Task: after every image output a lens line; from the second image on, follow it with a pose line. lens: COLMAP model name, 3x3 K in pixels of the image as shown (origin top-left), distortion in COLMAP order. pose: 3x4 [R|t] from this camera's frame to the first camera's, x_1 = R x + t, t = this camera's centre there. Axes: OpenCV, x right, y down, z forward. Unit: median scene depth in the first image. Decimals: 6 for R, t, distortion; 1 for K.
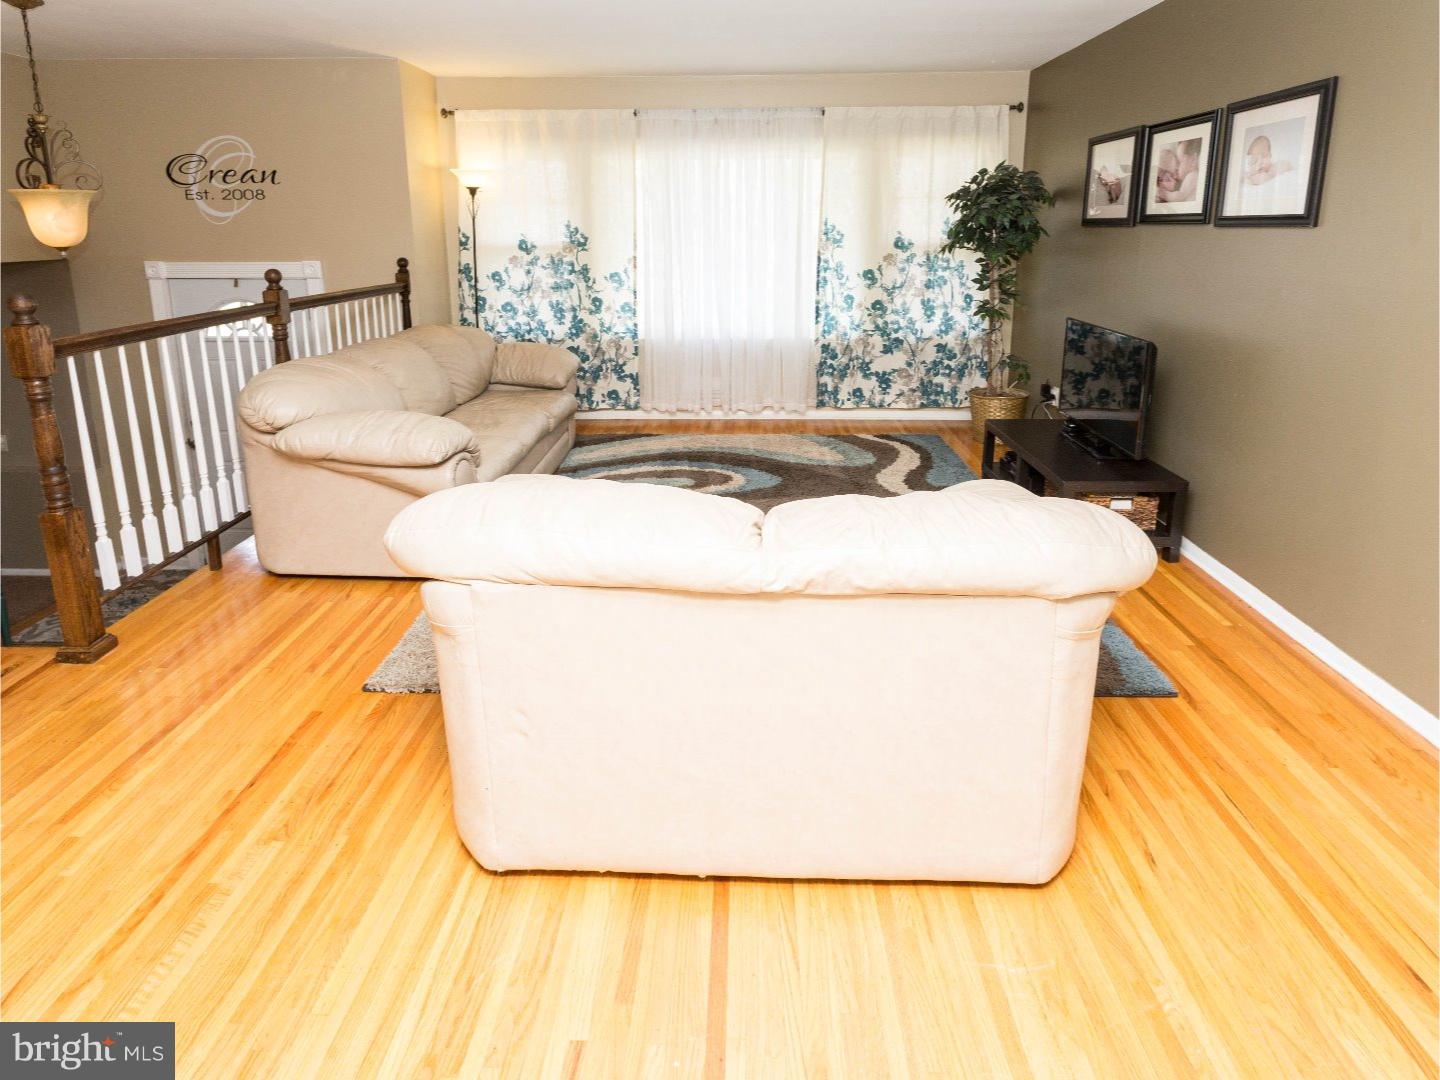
lens RADIAL K [[760.6, 0, 713.1], [0, 760.6, 526.4], [0, 0, 1]] dist [0.000599, 0.001607]
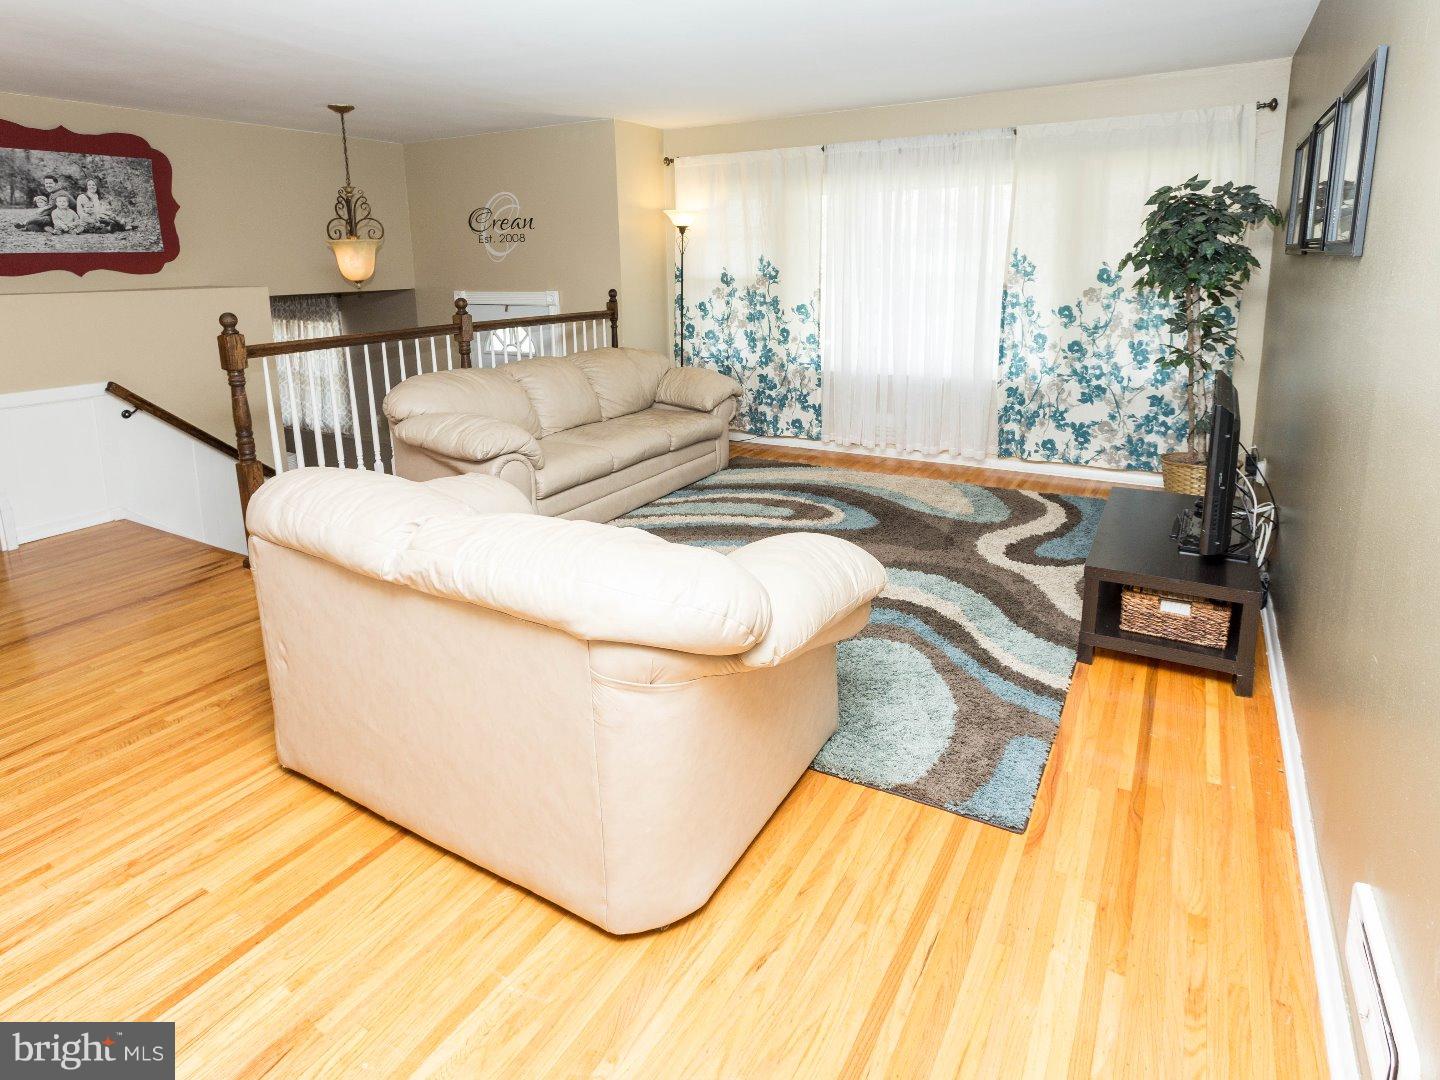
lens RADIAL K [[766.8, 0, 734.1], [0, 766.8, 548.5], [0, 0, 1]] dist [0.001571, 0.001843]
pose [[0.881441, 0.157351, -0.445312, 0.298093], [-0.162659, 0.986325, 0.026555, -0.022558], [0.443401, 0.049027, 0.894982, 0.051848]]
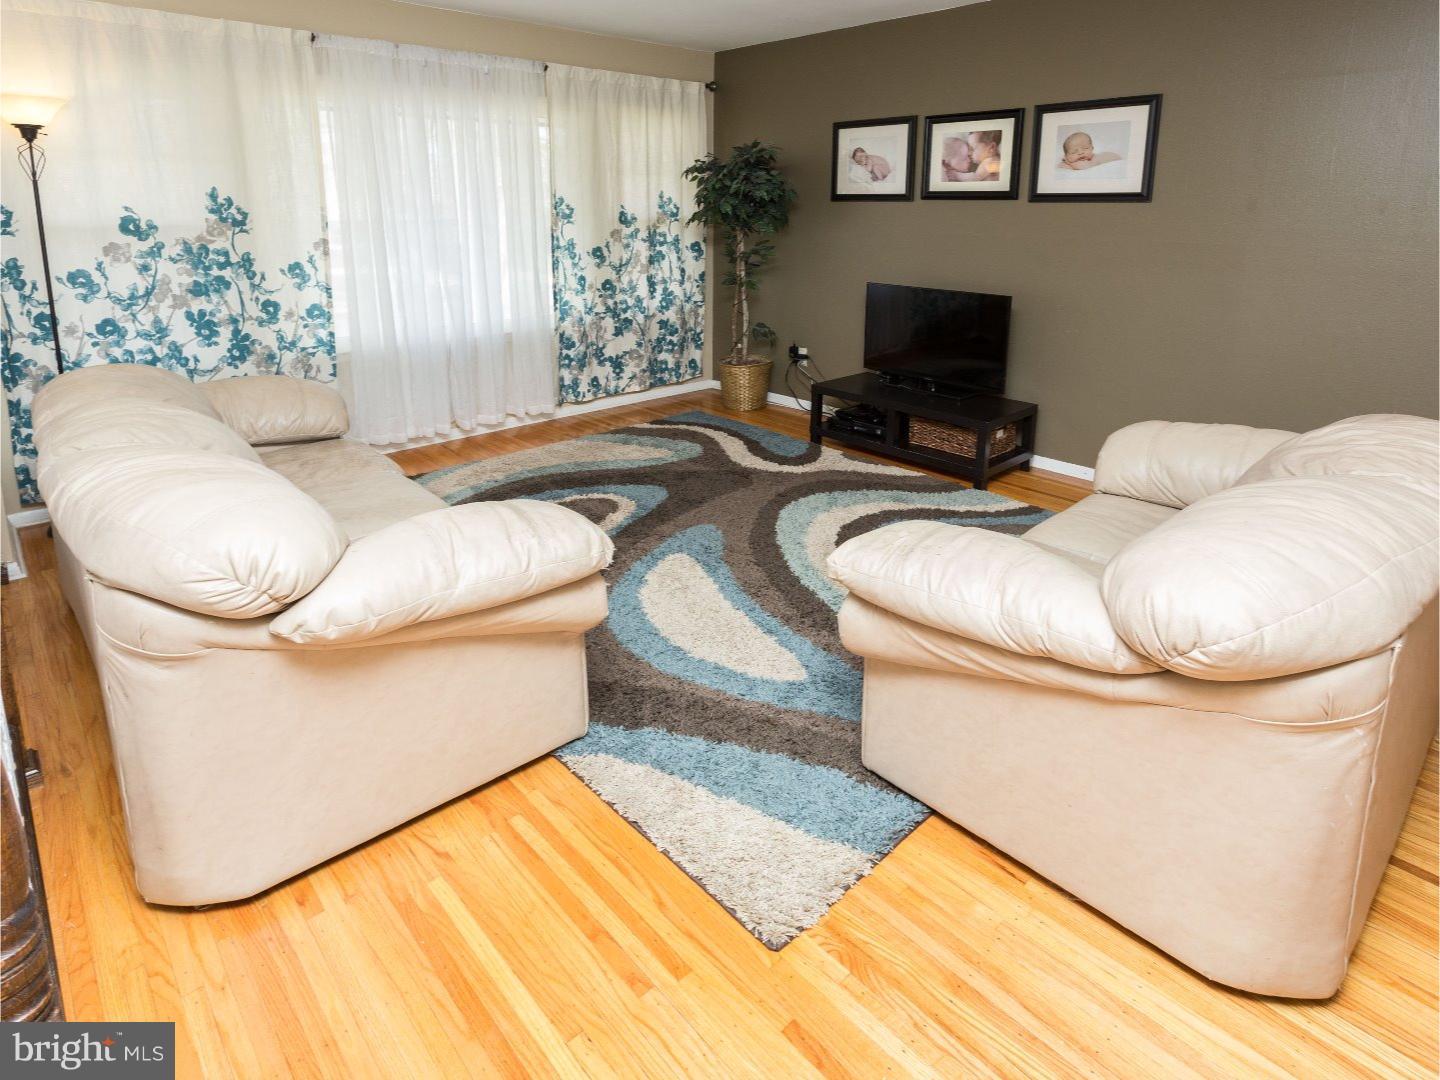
lens RADIAL K [[785.2, 0, 713.2], [0, 785.2, 486.7], [0, 0, 1]] dist [0.001886, 0.002917]
pose [[0.713640, -0.234250, 0.660186, -0.373060], [0.252356, 0.965124, 0.069660, -0.089647], [-0.653479, 0.116890, 0.747865, 0.236530]]
